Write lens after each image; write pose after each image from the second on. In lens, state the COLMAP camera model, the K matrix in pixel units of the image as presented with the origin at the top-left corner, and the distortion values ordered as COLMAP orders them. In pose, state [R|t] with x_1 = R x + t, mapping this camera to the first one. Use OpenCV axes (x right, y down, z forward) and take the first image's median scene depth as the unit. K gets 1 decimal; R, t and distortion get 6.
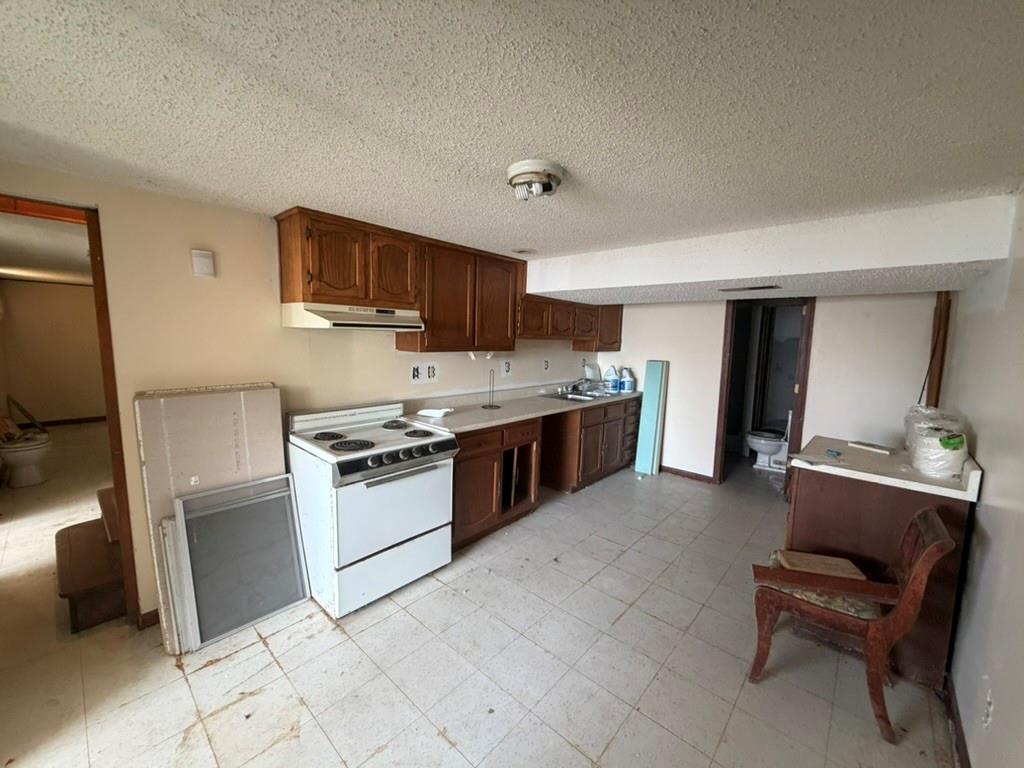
lens RADIAL K [[409.3, 0, 510.8], [0, 409.3, 387.1], [0, 0, 1]] dist [-0.000196, 0.001135]
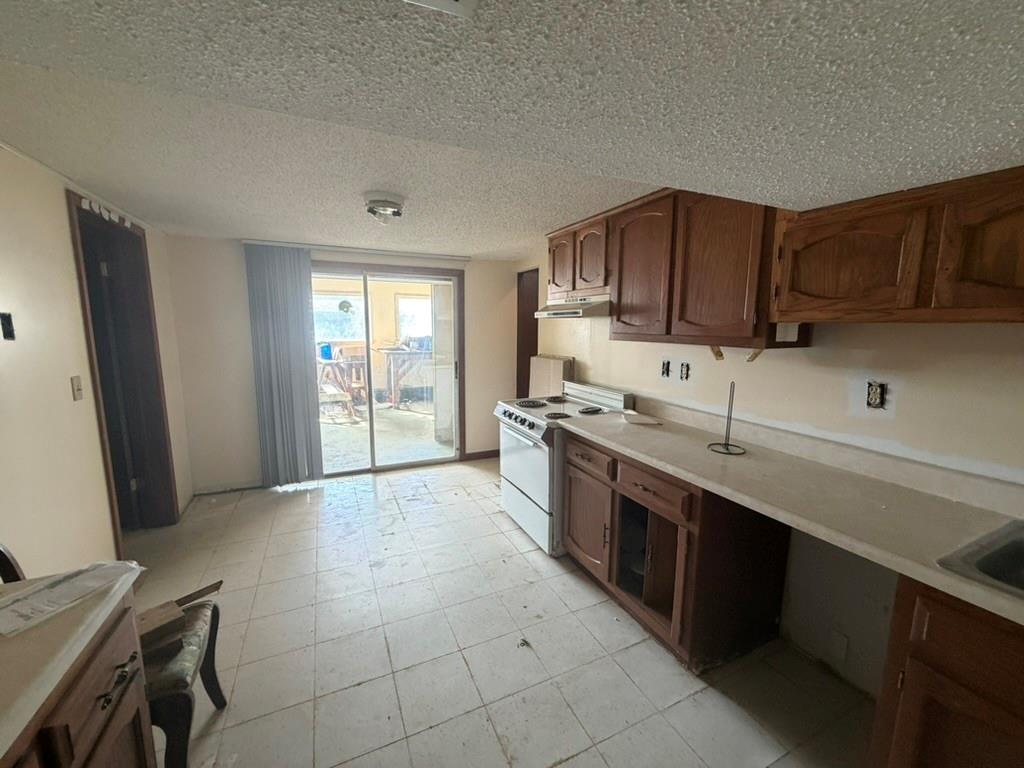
lens RADIAL K [[409.3, 0, 511.3], [0, 409.3, 384.3], [0, 0, 1]] dist [-0.000196, 0.001135]
pose [[-0.393421, 0.113402, -0.912338, 0.619608], [-0.123510, 0.976848, 0.174681, -0.108039], [0.911024, 0.181406, -0.370306, 1.025399]]
